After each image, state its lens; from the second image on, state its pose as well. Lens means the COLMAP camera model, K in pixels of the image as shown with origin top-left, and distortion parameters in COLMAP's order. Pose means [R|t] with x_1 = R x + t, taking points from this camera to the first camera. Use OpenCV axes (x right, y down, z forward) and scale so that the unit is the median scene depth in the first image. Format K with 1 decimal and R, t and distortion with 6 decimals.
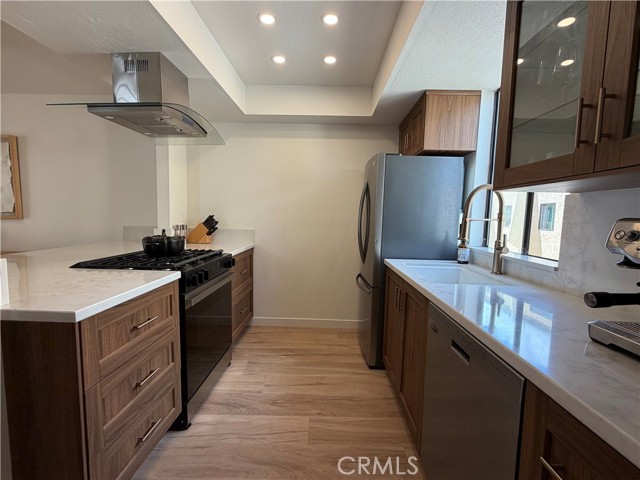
lens RADIAL K [[283.4, 0, 320.0], [0, 283.4, 240.0], [0, 0, 1]] dist [0.001643, 0.000036]
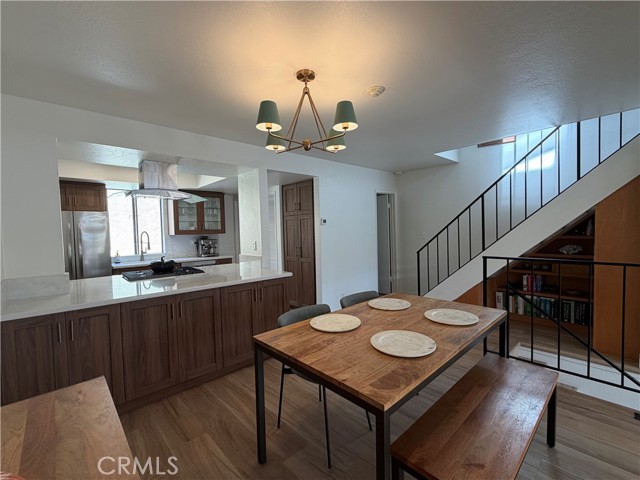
lens RADIAL K [[283.4, 0, 320.0], [0, 283.4, 240.0], [0, 0, 1]] dist [0.001643, 0.000036]
pose [[-0.689992, -0.029309, 0.723224, -2.671403], [0.077153, 0.990509, 0.113748, -0.281069], [-0.719694, 0.134284, -0.681182, 1.599365]]
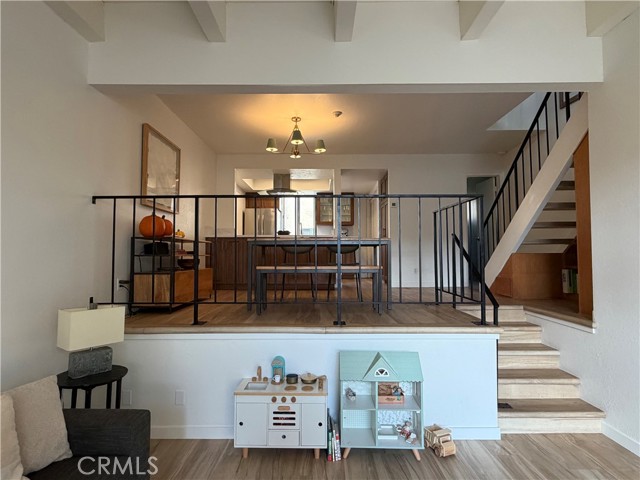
lens RADIAL K [[336.2, 0, 320.4], [0, 336.2, 242.4], [0, 0, 1]] dist [-0.001951, -0.000373]
pose [[-0.014844, 0.020204, 0.999686, -4.406958], [0.090945, 0.995679, -0.018773, 0.226710], [-0.995745, 0.090638, -0.016617, 0.747566]]
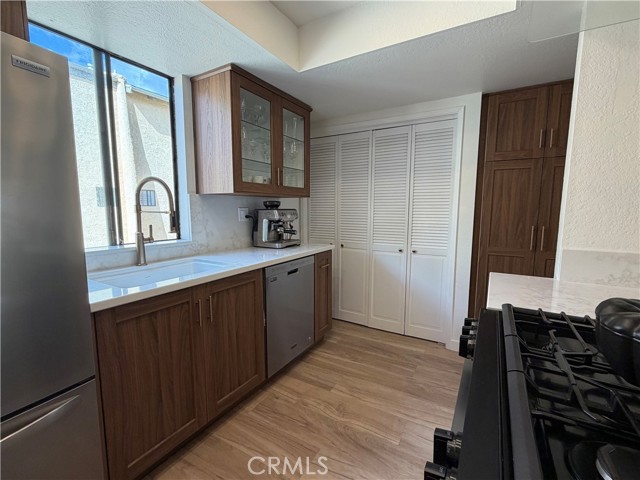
lens RADIAL K [[283.4, 0, 320.0], [0, 283.4, 240.0], [0, 0, 1]] dist [0.001643, 0.000036]
pose [[-0.866885, -0.078421, 0.492301, -0.406352], [0.025009, 0.979464, 0.200061, -0.150950], [-0.497880, 0.185742, -0.847122, 1.478280]]
